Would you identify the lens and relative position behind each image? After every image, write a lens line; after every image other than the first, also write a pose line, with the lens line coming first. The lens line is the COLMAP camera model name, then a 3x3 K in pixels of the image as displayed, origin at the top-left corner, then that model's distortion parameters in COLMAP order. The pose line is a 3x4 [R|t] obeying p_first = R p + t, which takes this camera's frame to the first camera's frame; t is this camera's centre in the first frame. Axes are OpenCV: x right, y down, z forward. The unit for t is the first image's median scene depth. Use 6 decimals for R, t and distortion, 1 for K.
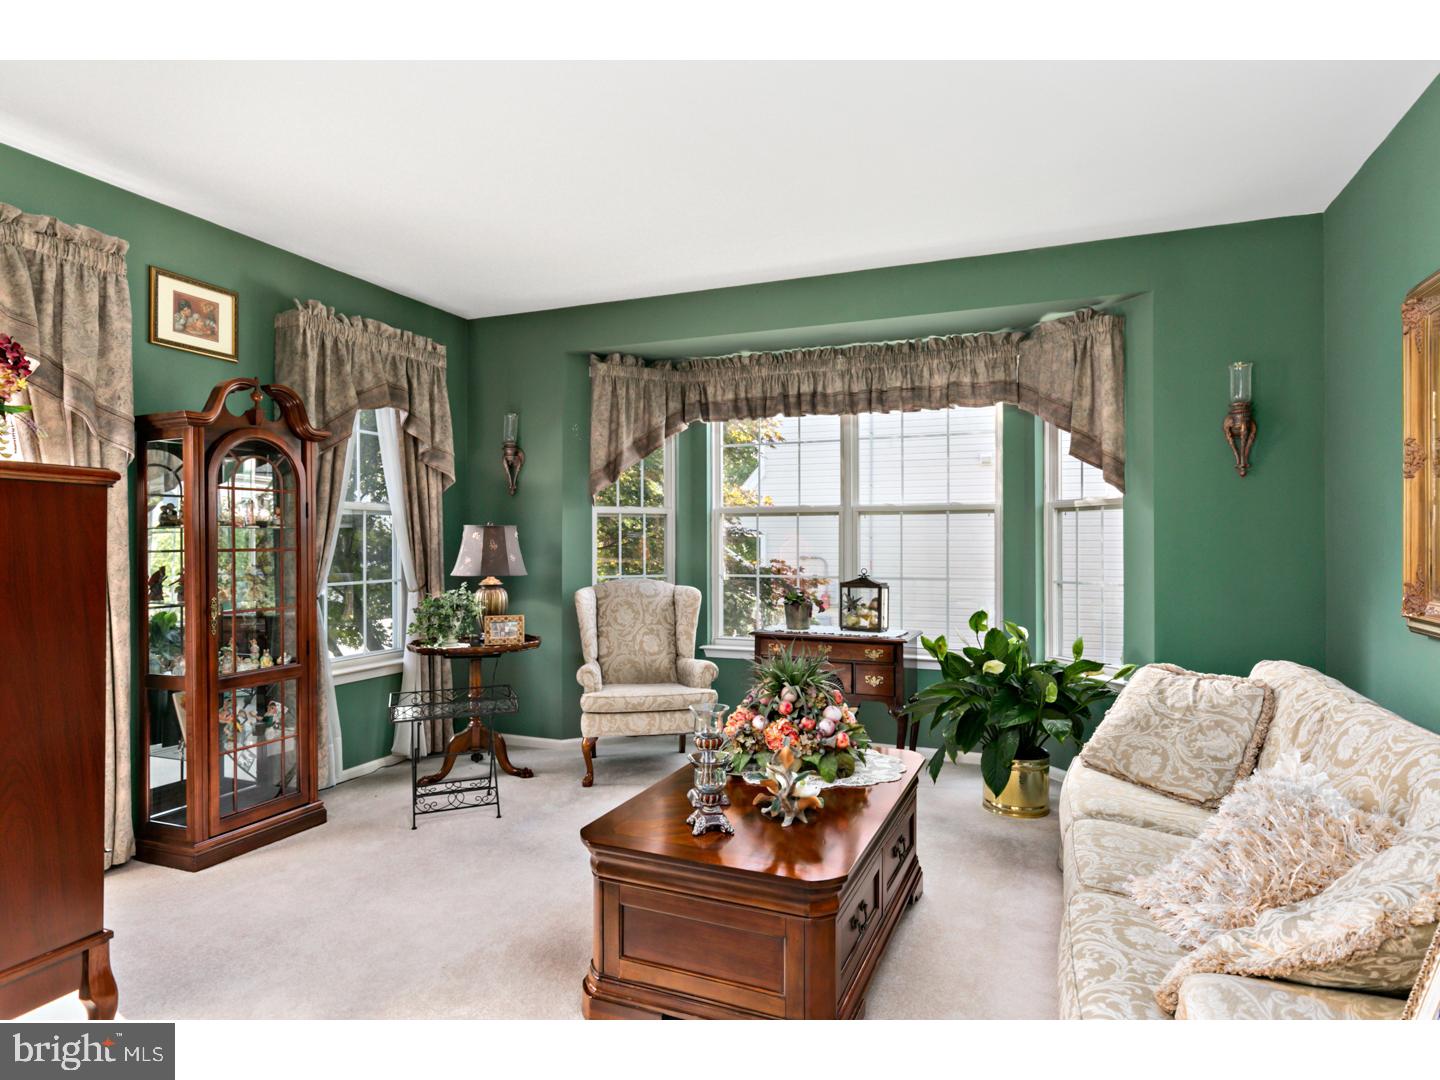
lens RADIAL K [[804.2, 0, 719.6], [0, 804.2, 543.6], [0, 0, 1]] dist [0.006372, -0.002813]
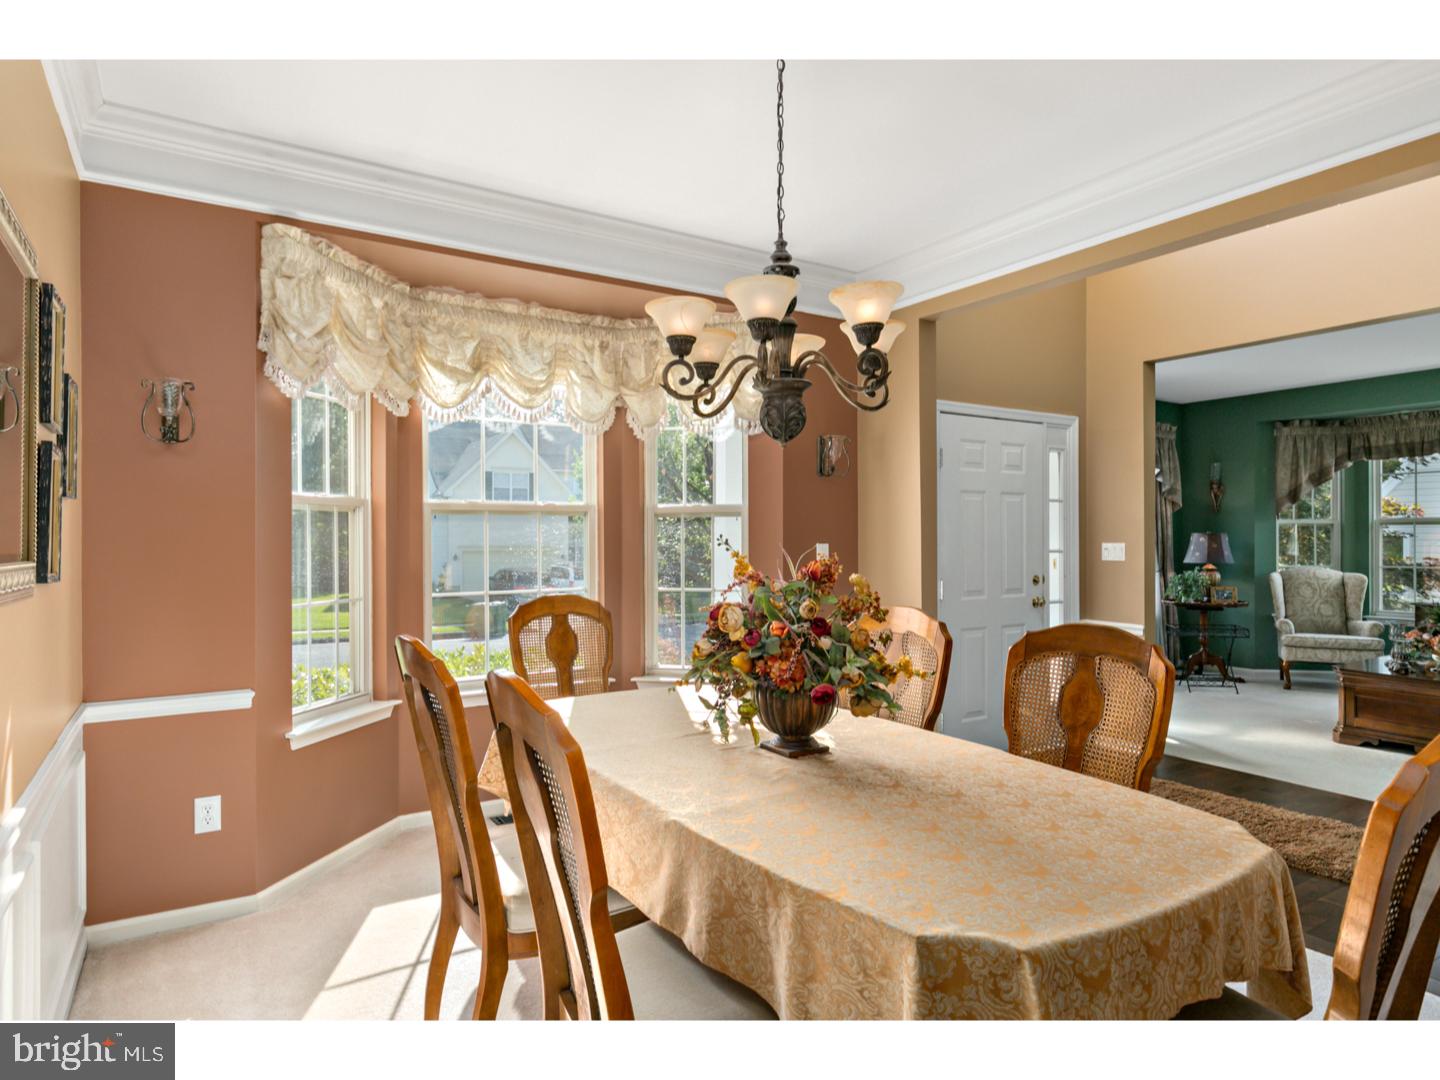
lens RADIAL K [[845.4, 0, 716.8], [0, 845.4, 537.9], [0, 0, 1]] dist [0.000173, 0.000027]
pose [[0.813053, -0.001713, -0.582188, -0.088762], [0.000303, 0.999997, -0.002519, -0.008167], [0.582190, 0.001872, 0.813050, -0.948692]]
